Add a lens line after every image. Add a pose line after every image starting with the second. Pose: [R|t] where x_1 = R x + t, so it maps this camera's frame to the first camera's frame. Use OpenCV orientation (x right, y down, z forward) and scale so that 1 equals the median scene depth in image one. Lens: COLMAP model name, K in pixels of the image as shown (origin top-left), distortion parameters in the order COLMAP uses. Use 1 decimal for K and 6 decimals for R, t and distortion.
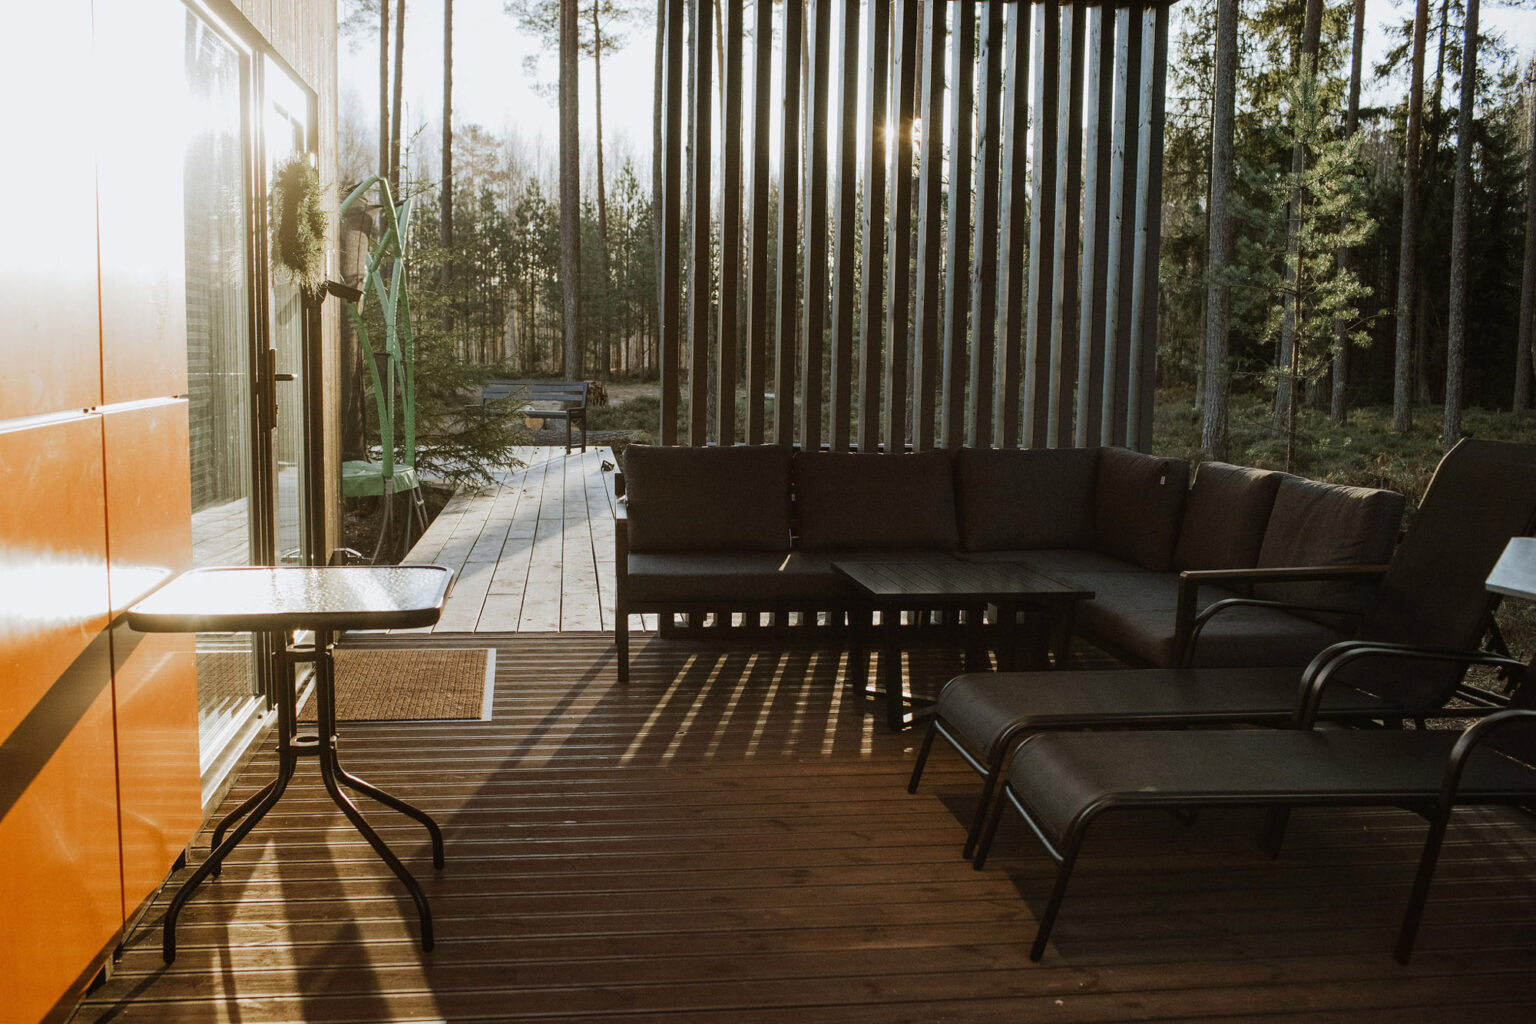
lens RADIAL K [[1572.1, 0, 733.7], [0, 1572.1, 532.9], [0, 0, 1]] dist [-0.096443, 0.126787]
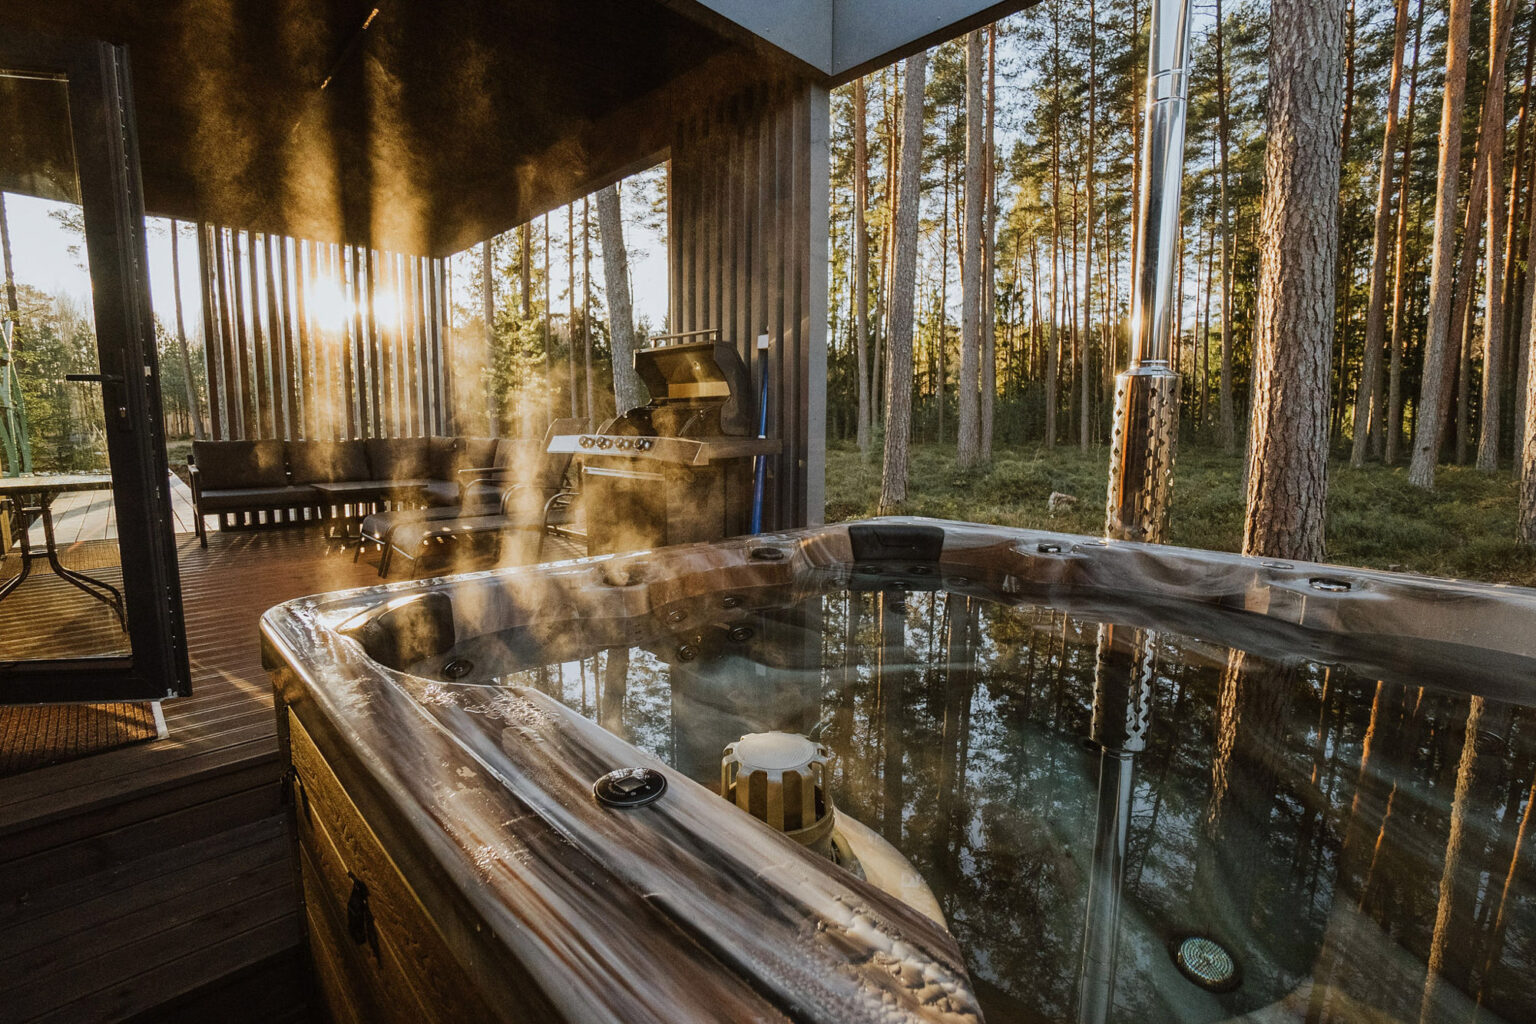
lens RADIAL K [[698.6, 0, 767.7], [0, 698.6, 533.3], [0, 0, 1]] dist [-0.060521, 0.018101]
pose [[0.790789, -0.100378, 0.603802, -0.014283], [0.074603, 0.994913, 0.067692, 0.059770], [-0.607525, -0.008485, 0.794255, -0.172991]]
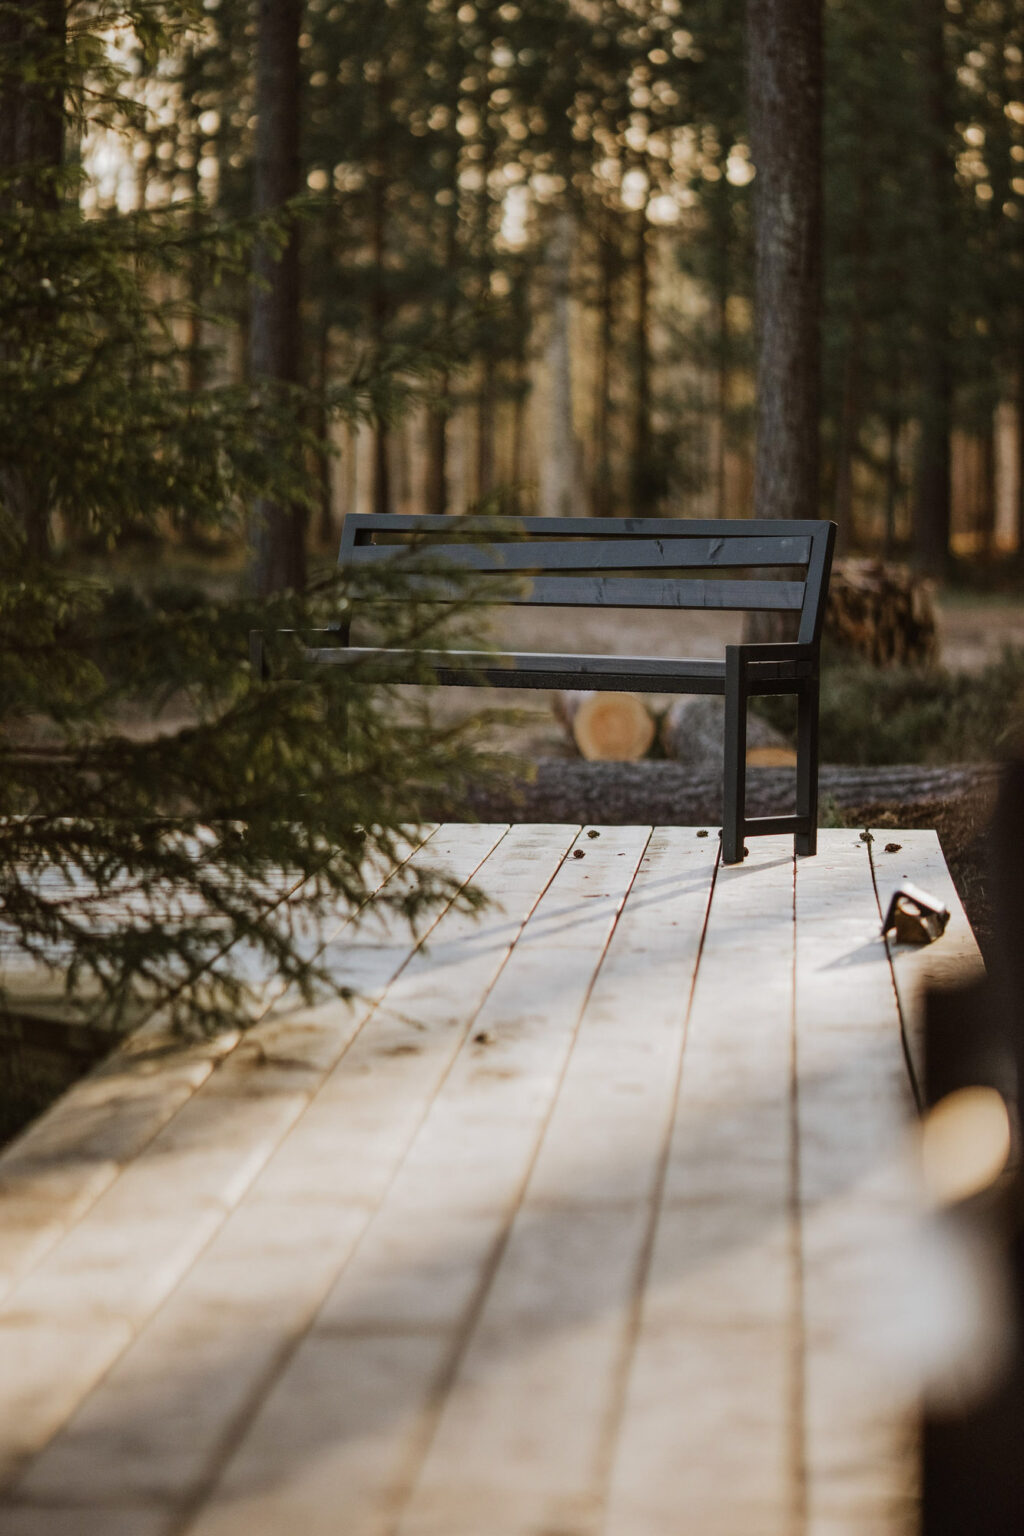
lens RADIAL K [[6055.4, 0, 512.0], [0, 6055.4, 768.0], [0, 0, 1]] dist [-0.053750, -0.412366]
pose [[0.988579, 0.012238, -0.150209, -0.031383], [-0.022672, 0.997432, -0.067943, -0.017309], [0.148991, 0.070573, 0.986317, 0.462099]]
